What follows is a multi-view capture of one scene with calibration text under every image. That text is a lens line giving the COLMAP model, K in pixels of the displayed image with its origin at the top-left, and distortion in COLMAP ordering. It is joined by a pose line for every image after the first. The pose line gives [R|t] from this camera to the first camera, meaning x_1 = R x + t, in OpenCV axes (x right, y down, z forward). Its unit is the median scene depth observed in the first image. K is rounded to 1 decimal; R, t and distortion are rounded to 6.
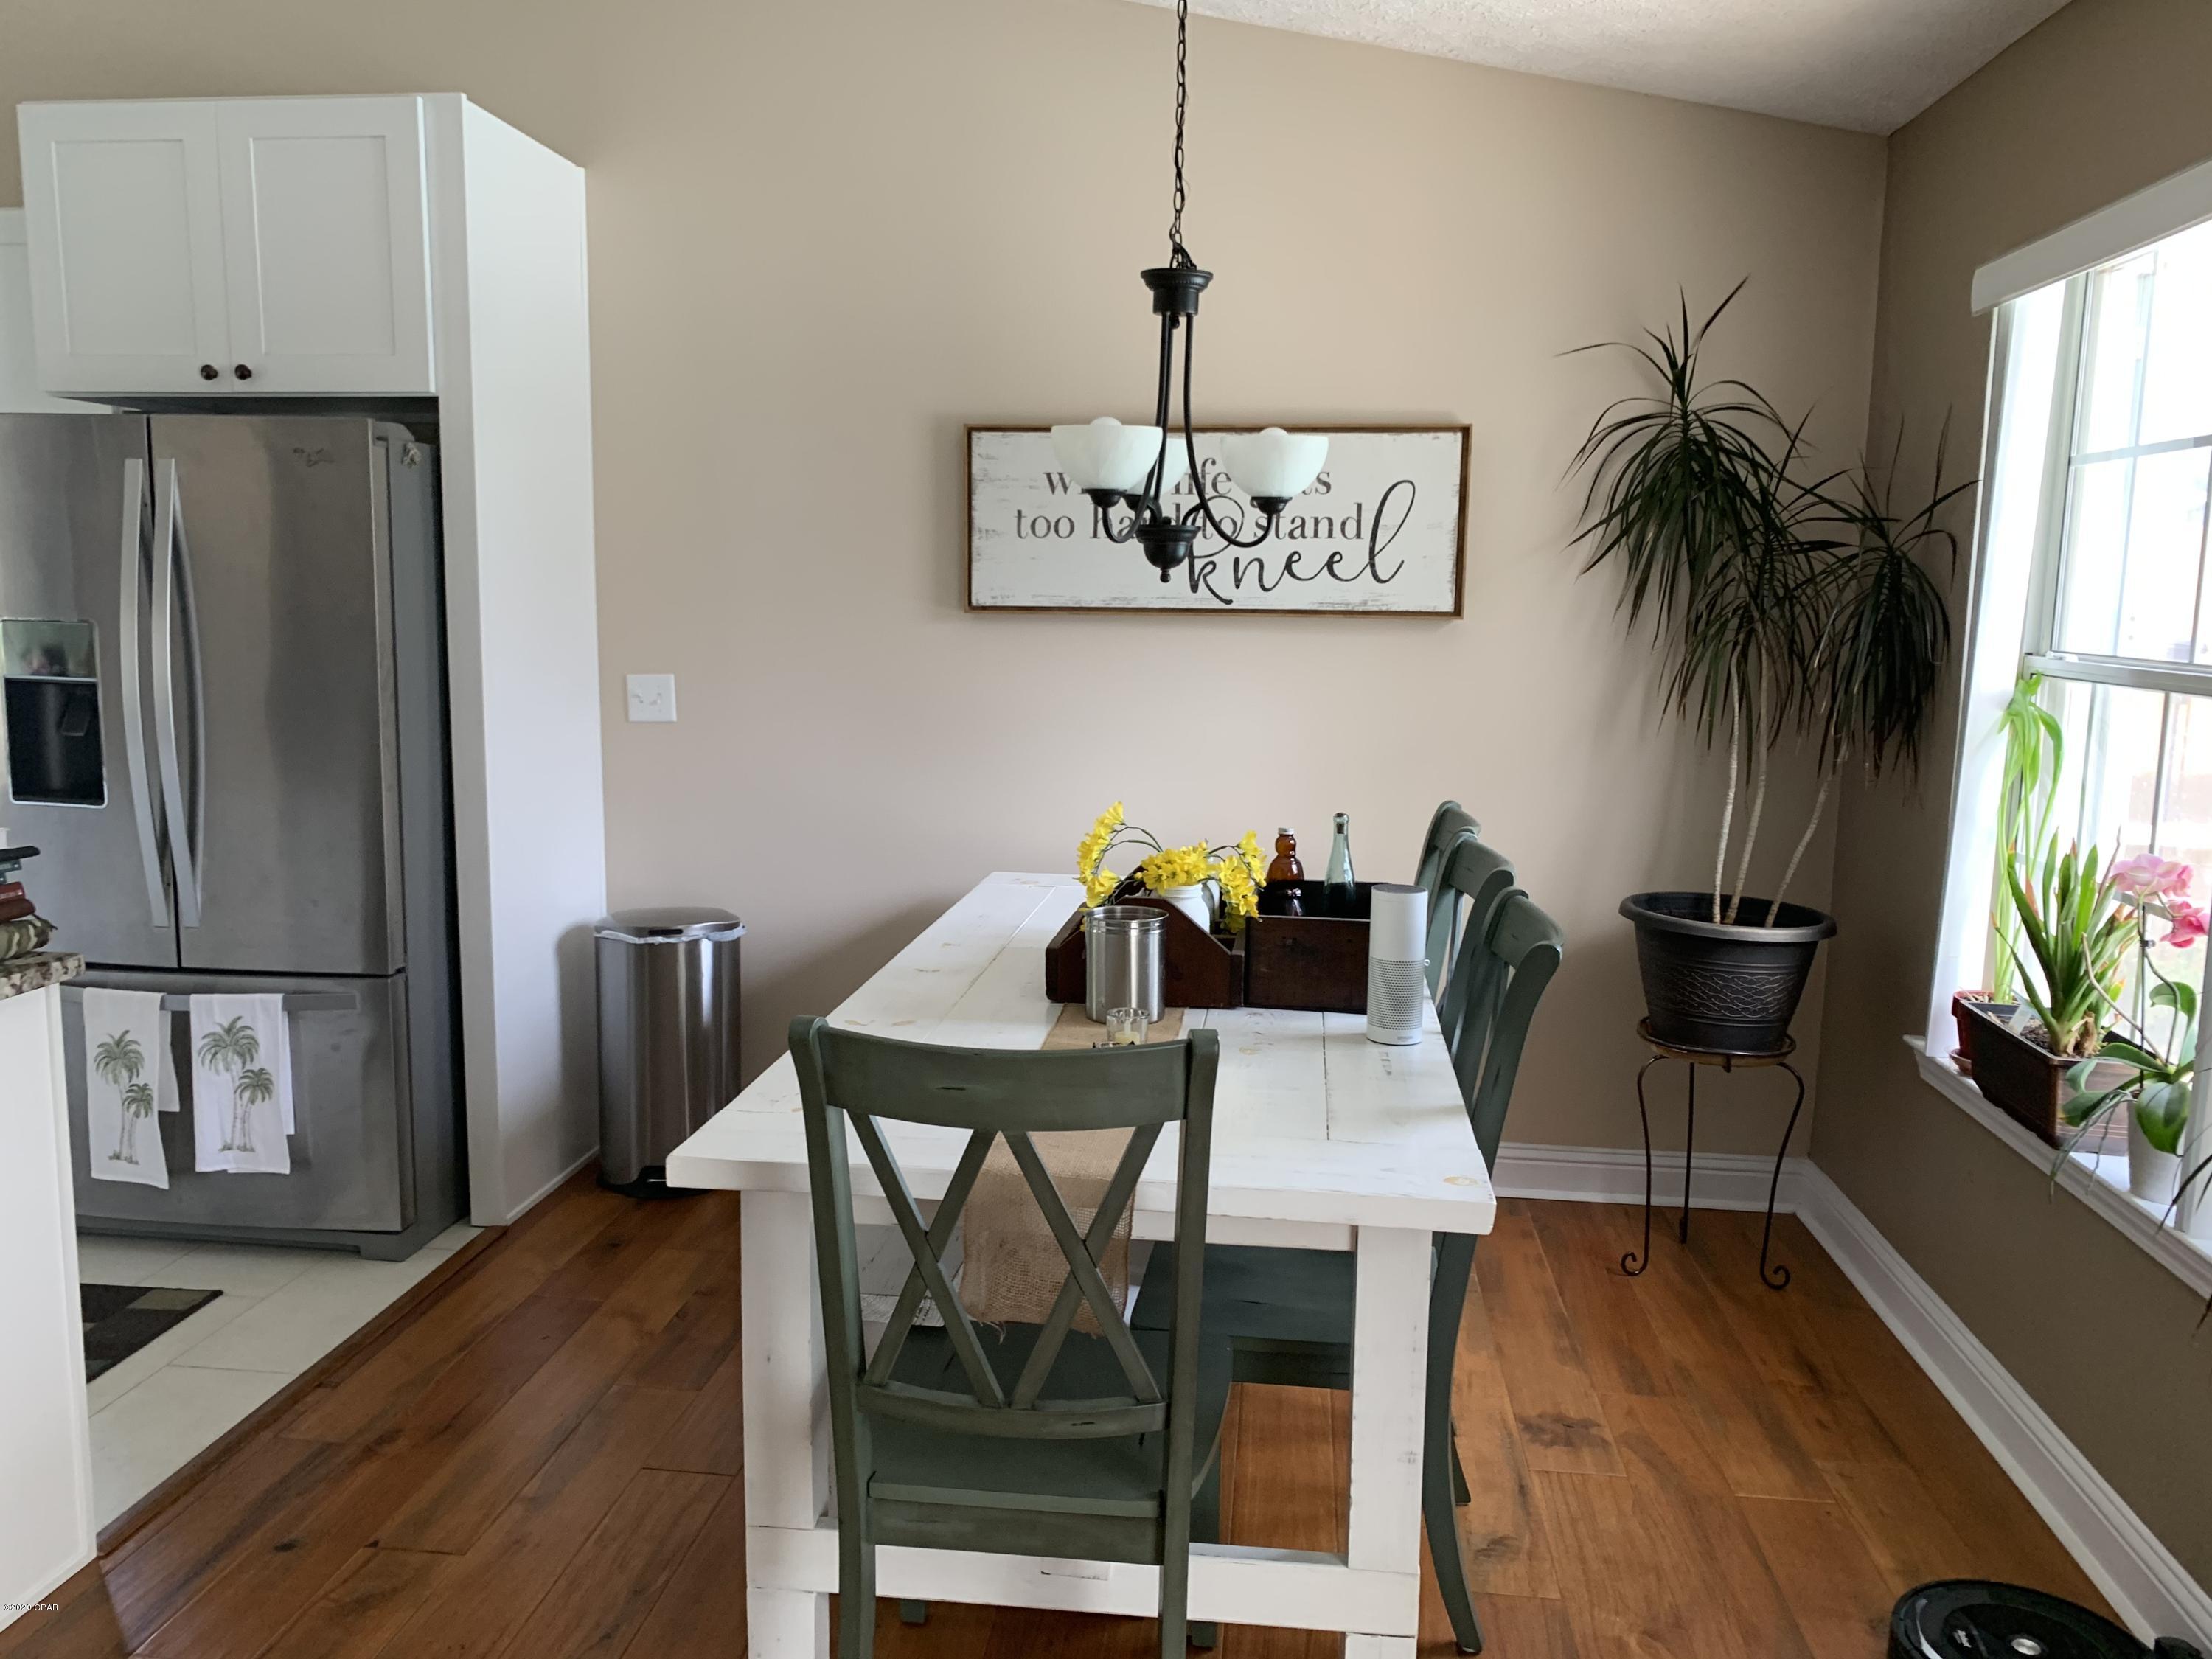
lens RADIAL K [[1699.3, 0, 1114.6], [0, 1699.3, 833.4], [0, 0, 1]] dist [0.008098, -0.001165]
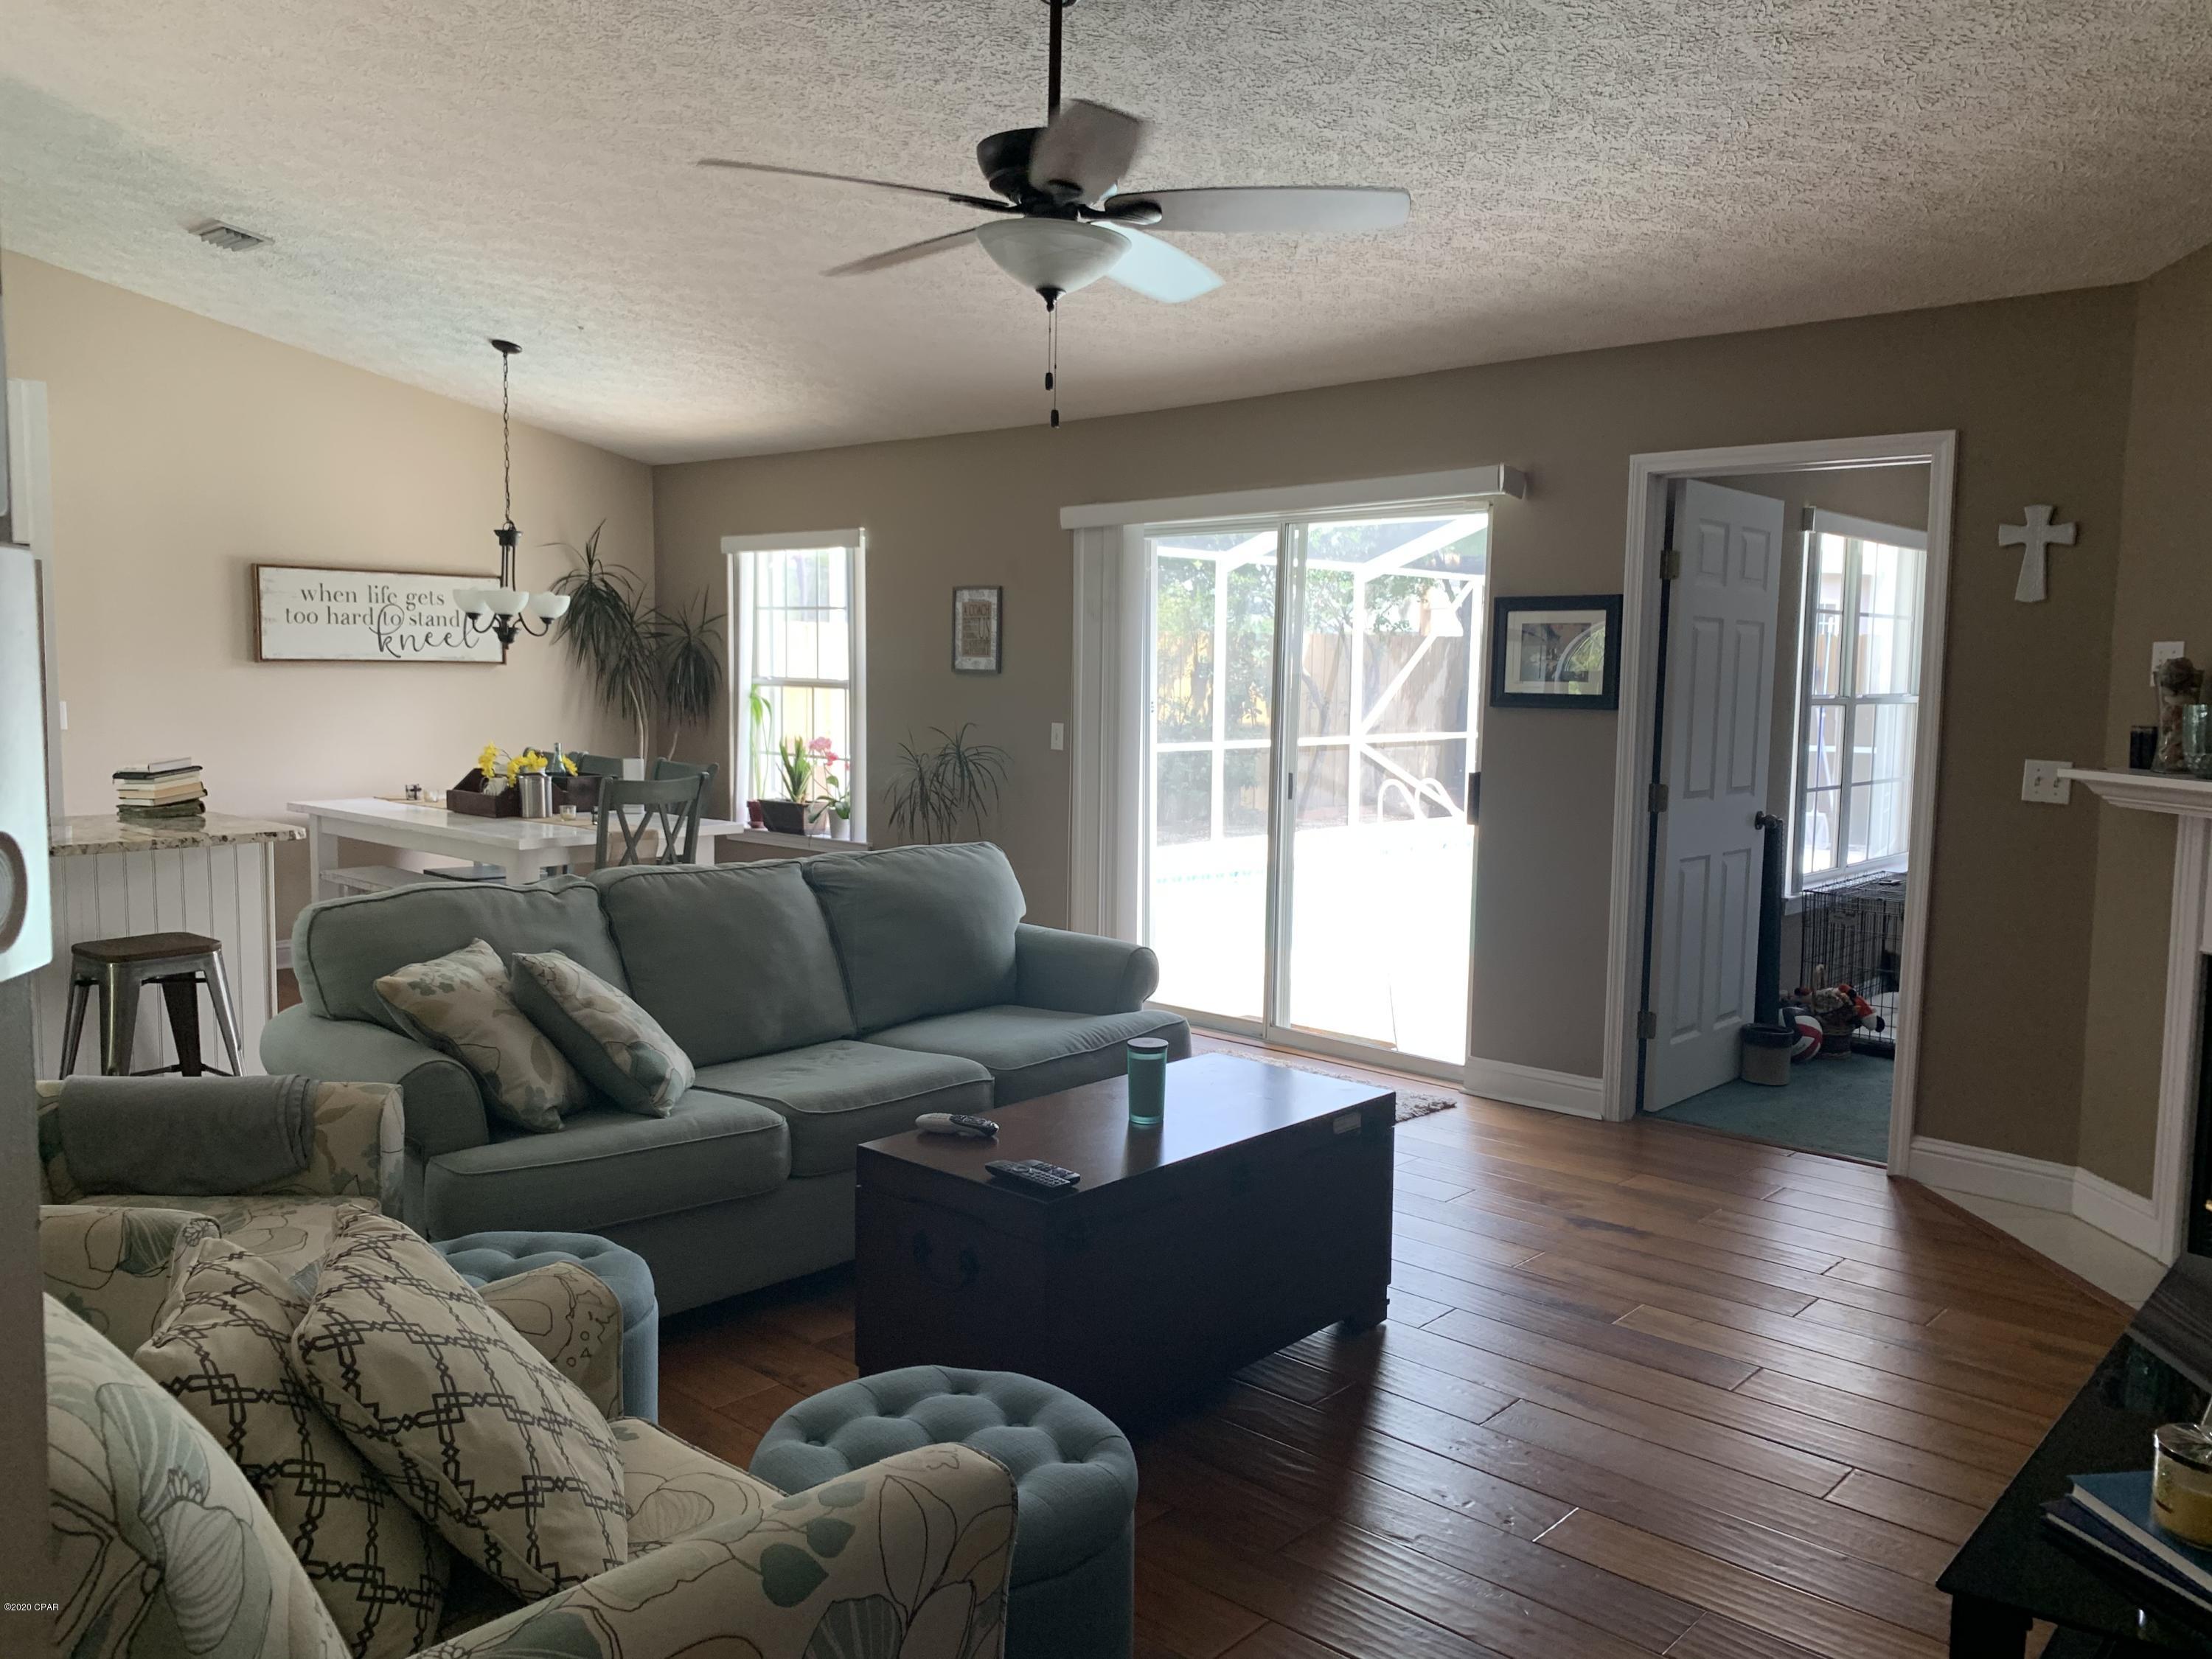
lens RADIAL K [[1699.3, 0, 1114.6], [0, 1699.3, 833.4], [0, 0, 1]] dist [0.008098, -0.001165]
pose [[0.573877, -0.086224, 0.814390, -1.121958], [0.105236, 0.993962, 0.031080, 0.099970], [-0.812152, 0.067867, 0.579485, -0.854926]]
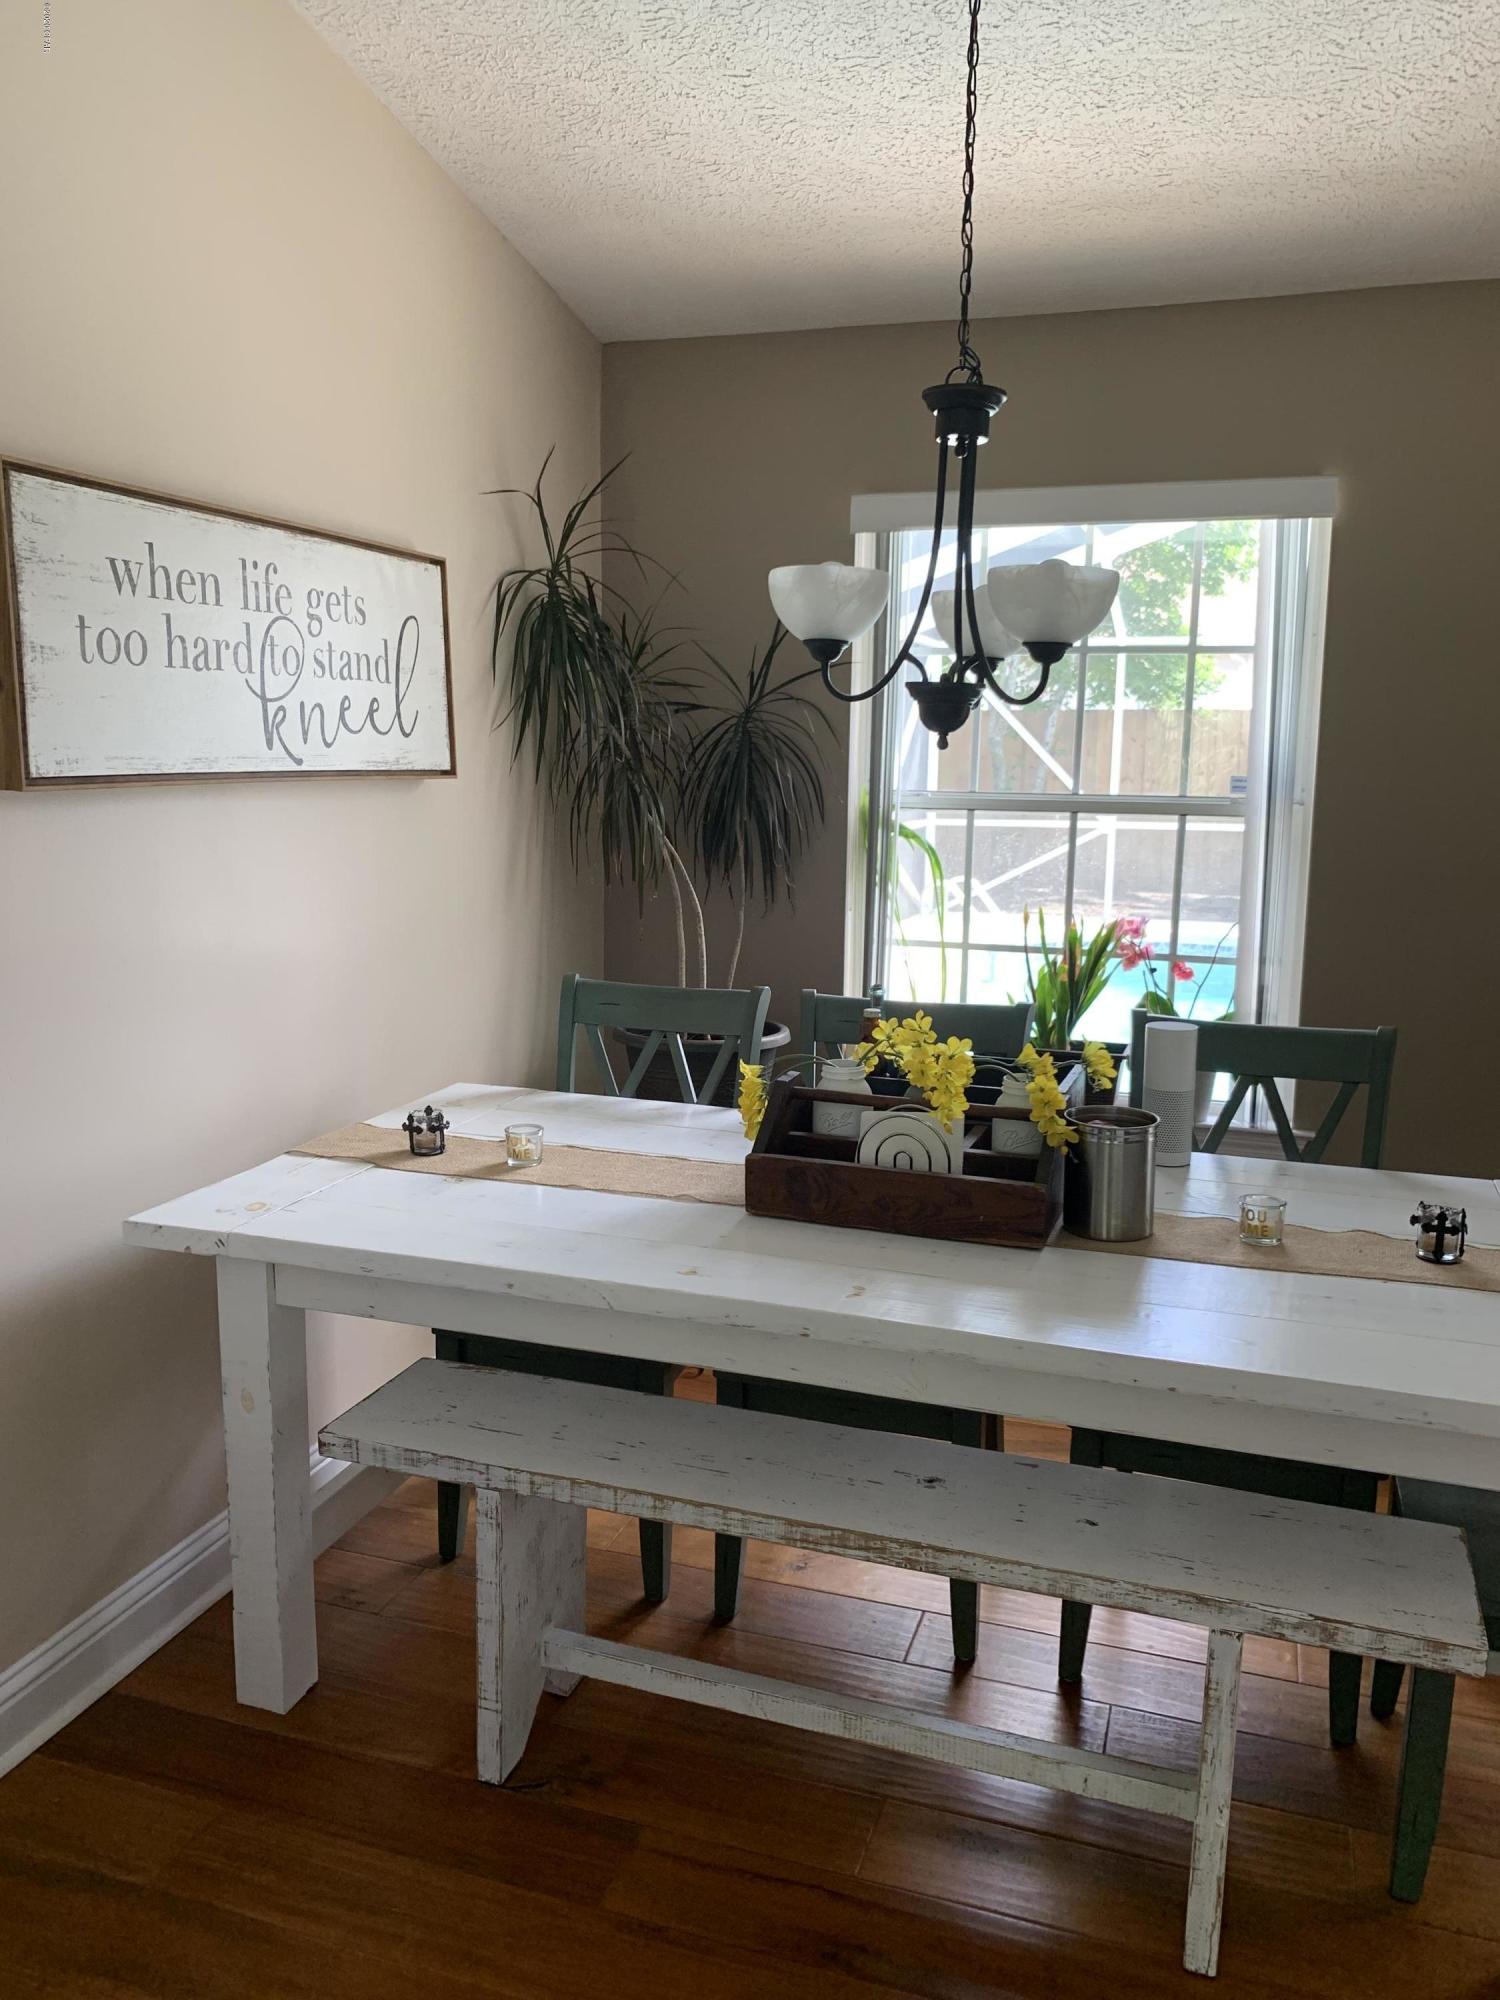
lens RADIAL K [[1537.4, 0, 748.6], [0, 1537.4, 982.6], [0, 0, 1]] dist [0.035496, -0.029144]
pose [[0.197825, -0.159752, 0.967132, -0.570663], [0.128873, 0.982305, 0.135898, -0.109306], [-0.971729, 0.097754, 0.214912, 0.682436]]
